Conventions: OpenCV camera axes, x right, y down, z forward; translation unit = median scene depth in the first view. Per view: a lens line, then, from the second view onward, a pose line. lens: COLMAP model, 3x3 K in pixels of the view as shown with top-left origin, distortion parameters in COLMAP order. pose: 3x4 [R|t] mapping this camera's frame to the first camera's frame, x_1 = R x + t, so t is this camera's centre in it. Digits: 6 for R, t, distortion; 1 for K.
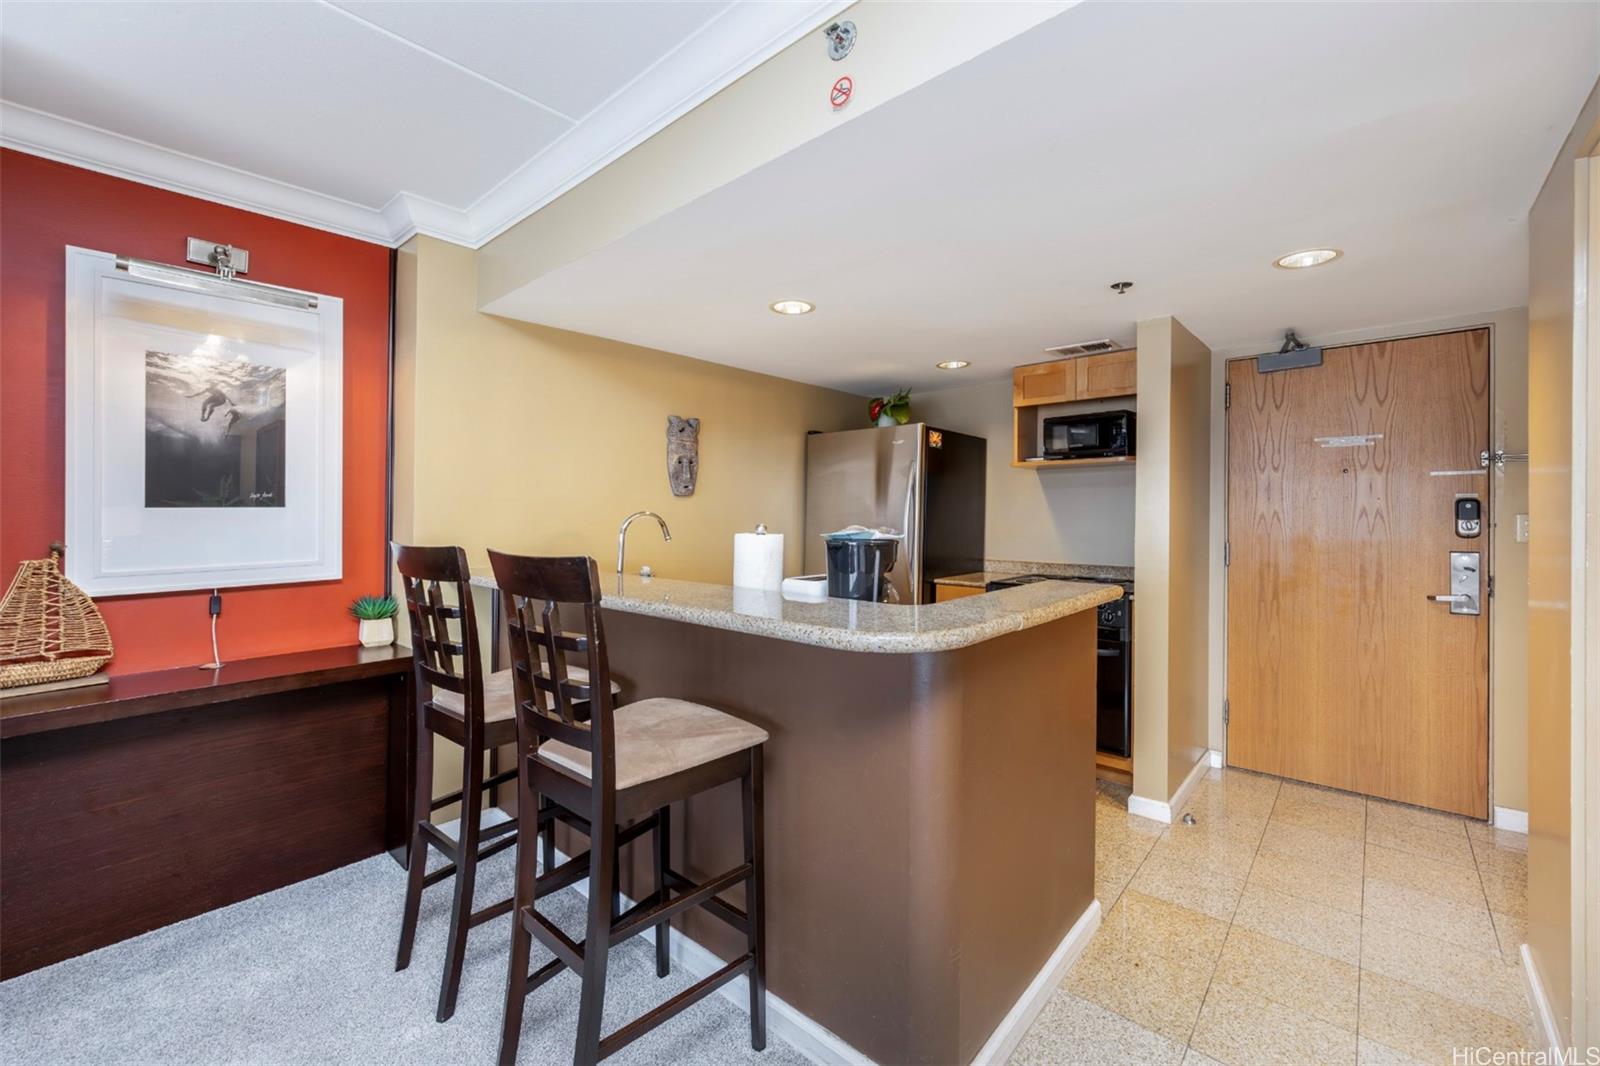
lens RADIAL K [[649.1, 0, 817.1], [0, 649.1, 507.1], [0, 0, 1]] dist [-0.000395, -0.000161]
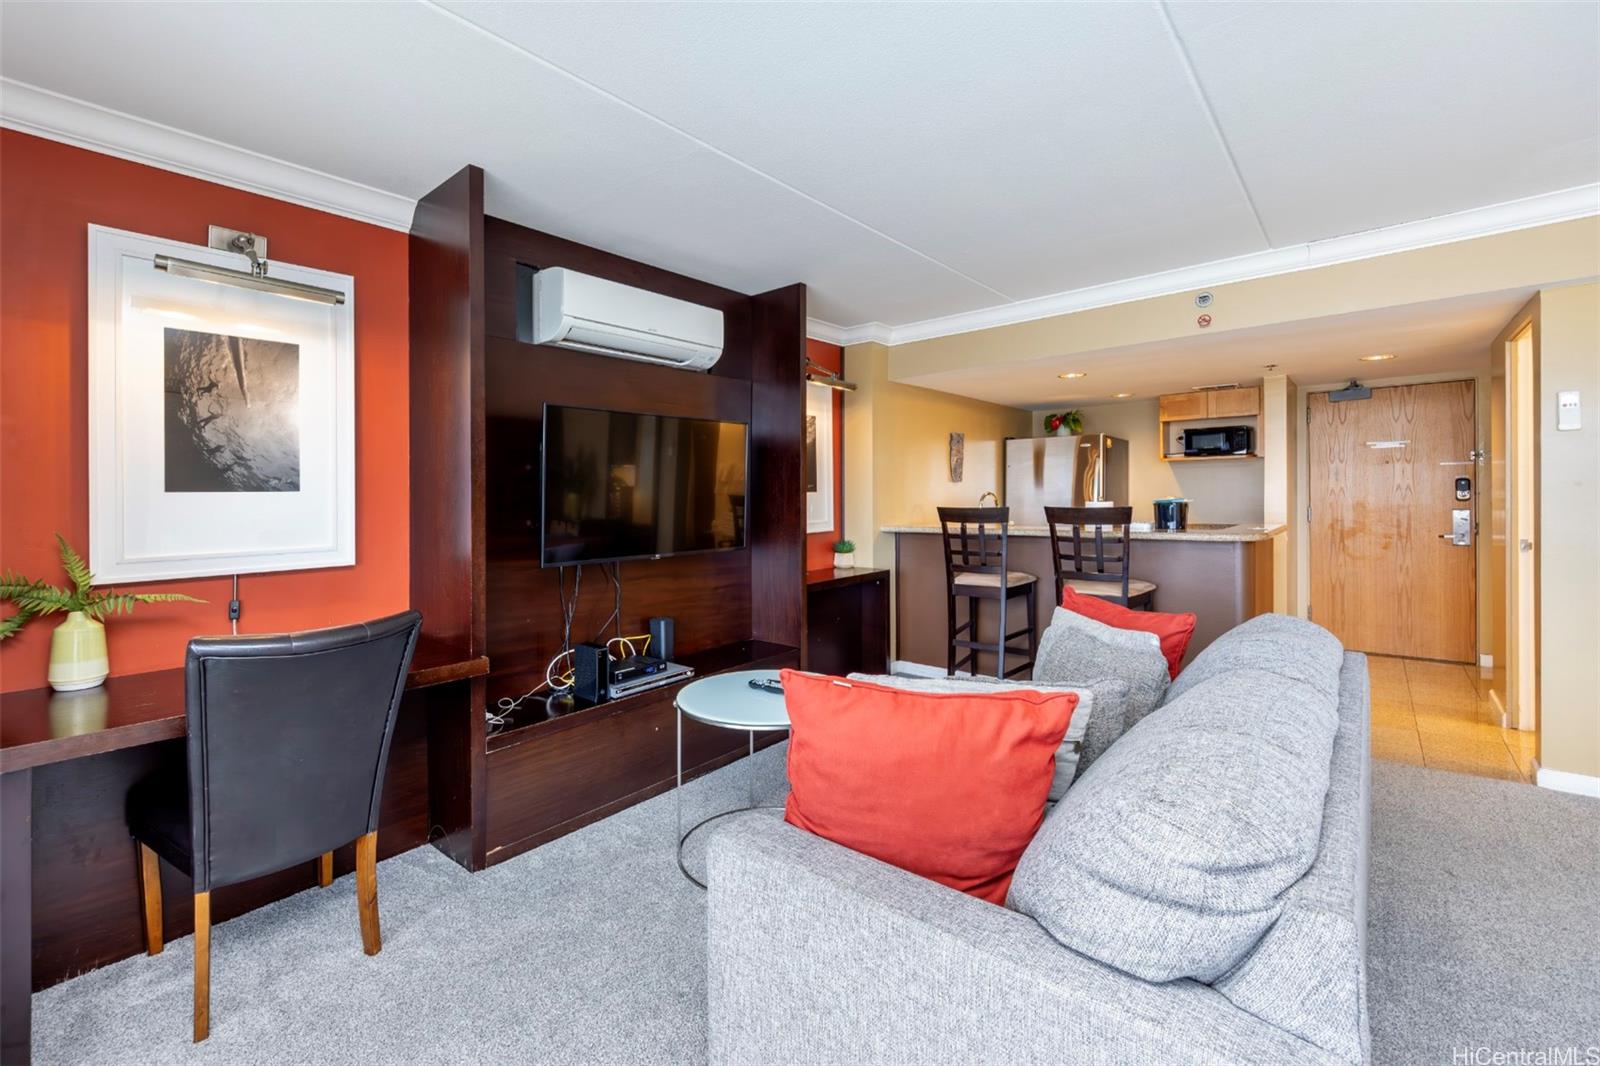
lens RADIAL K [[665.4, 0, 763.3], [0, 665.4, 493.0], [0, 0, 1]] dist [-0.001134, -0.000197]
pose [[0.999563, -0.012720, -0.026678, -0.715216], [0.012834, 0.999909, 0.004079, -0.004739], [0.026623, -0.004420, 0.999636, -0.720779]]
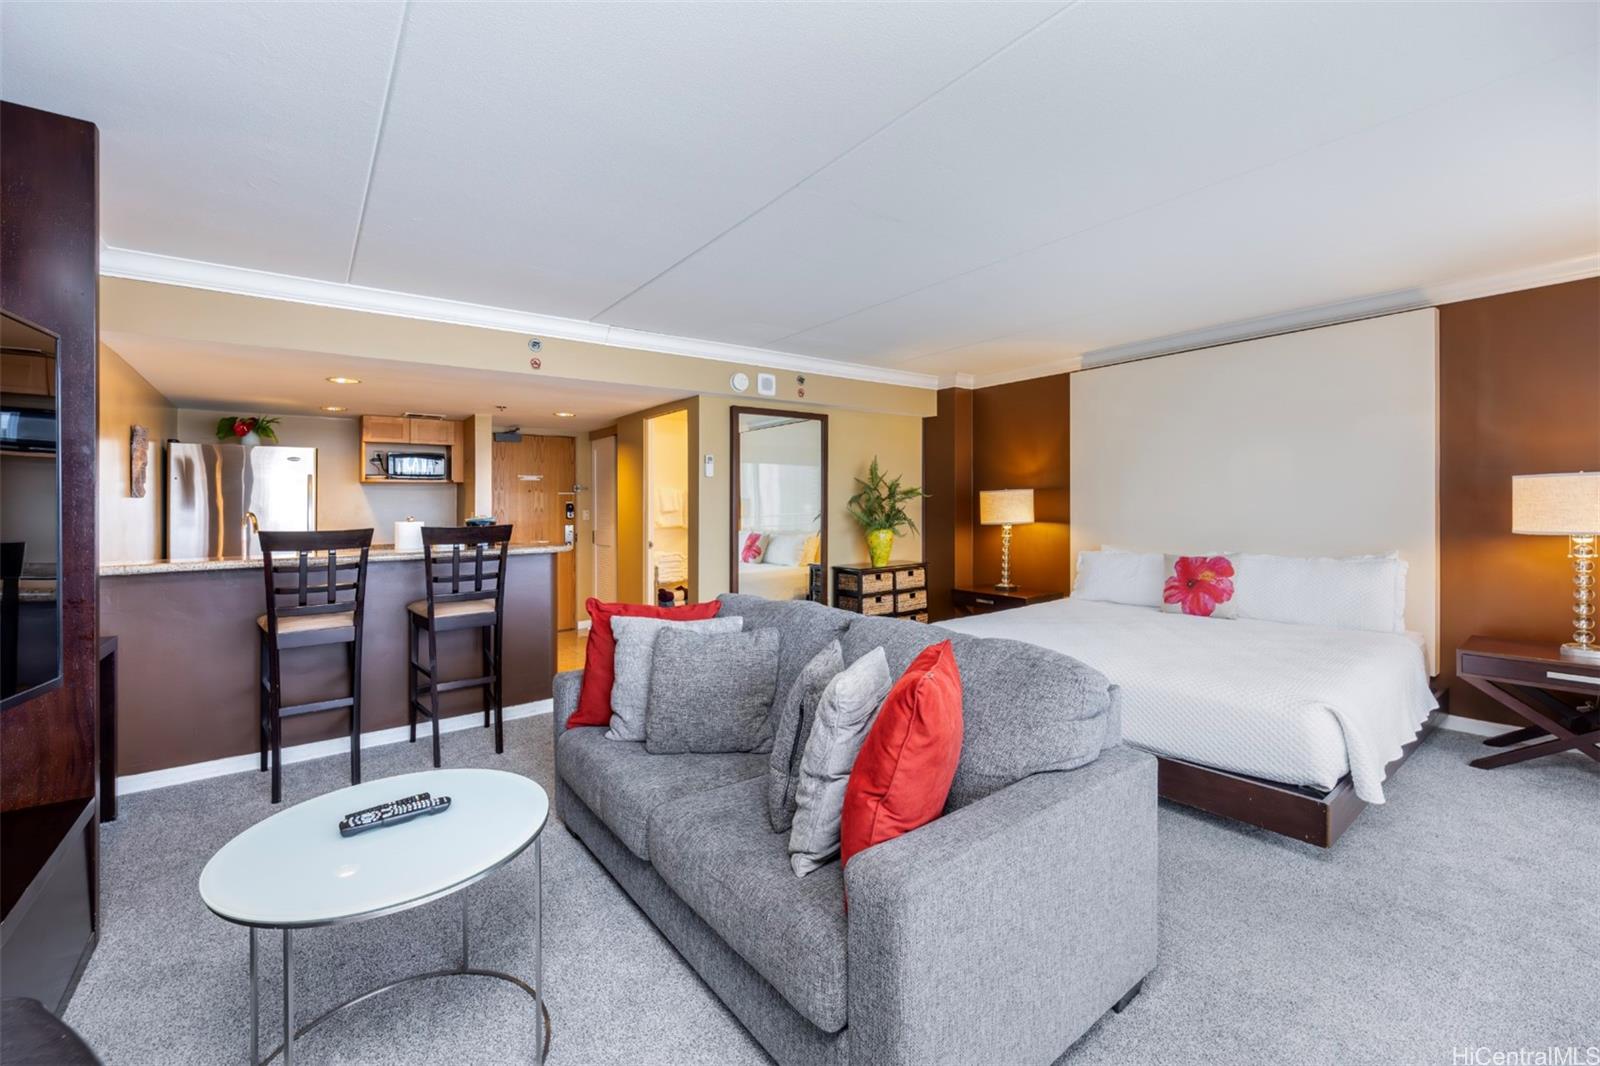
lens RADIAL K [[651.4, 0, 779.3], [0, 651.4, 529.0], [0, 0, 1]] dist [-0.000379, 0.000202]
pose [[0.215759, -0.035322, 0.975808, -1.165126], [0.005440, 0.999373, 0.034972, 0.000738], [-0.976431, -0.002237, 0.215816, -0.313237]]
